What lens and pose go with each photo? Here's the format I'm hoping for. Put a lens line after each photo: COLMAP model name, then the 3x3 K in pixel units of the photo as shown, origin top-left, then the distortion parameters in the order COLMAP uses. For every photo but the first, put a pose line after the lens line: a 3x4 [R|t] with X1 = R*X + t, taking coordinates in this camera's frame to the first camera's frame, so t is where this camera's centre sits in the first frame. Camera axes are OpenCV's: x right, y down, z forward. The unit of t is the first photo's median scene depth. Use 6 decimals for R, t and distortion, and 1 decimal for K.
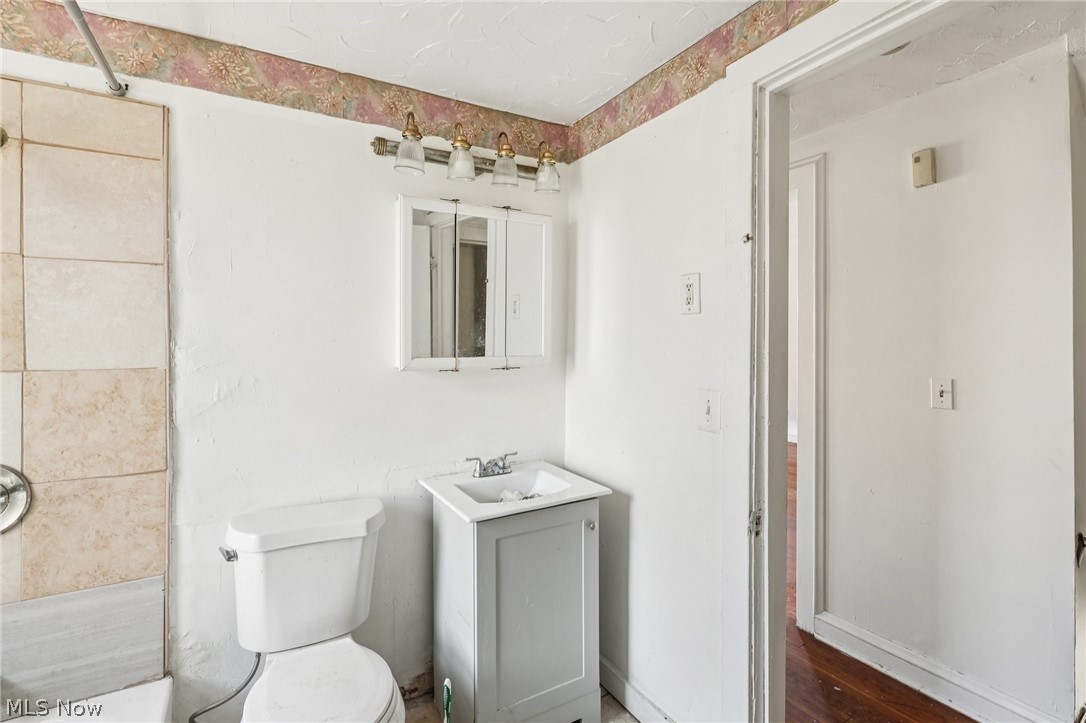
lens RADIAL K [[513.5, 0, 545.0], [0, 513.5, 345.7], [0, 0, 1]] dist [0.001555, 0.000246]
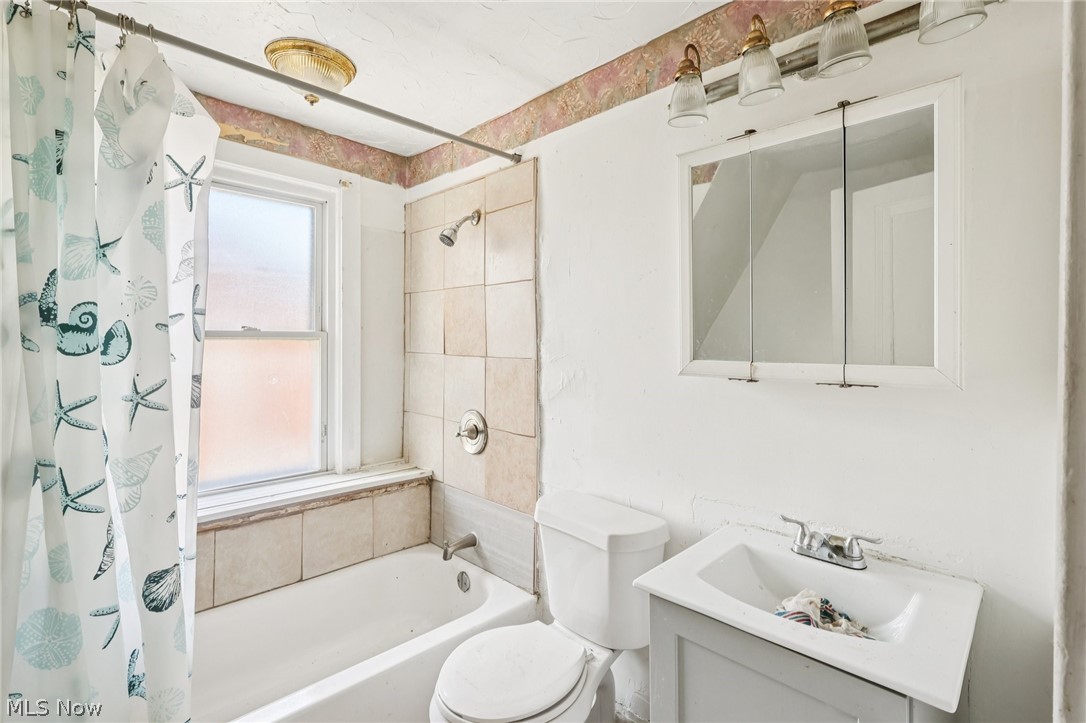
lens RADIAL K [[513.5, 0, 545.0], [0, 513.5, 345.7], [0, 0, 1]] dist [0.001555, 0.000246]
pose [[0.246368, 0.010968, -0.969114, 0.524909], [-0.010830, 0.999905, 0.008563, -0.000972], [0.969116, 0.008386, 0.246463, 0.698368]]
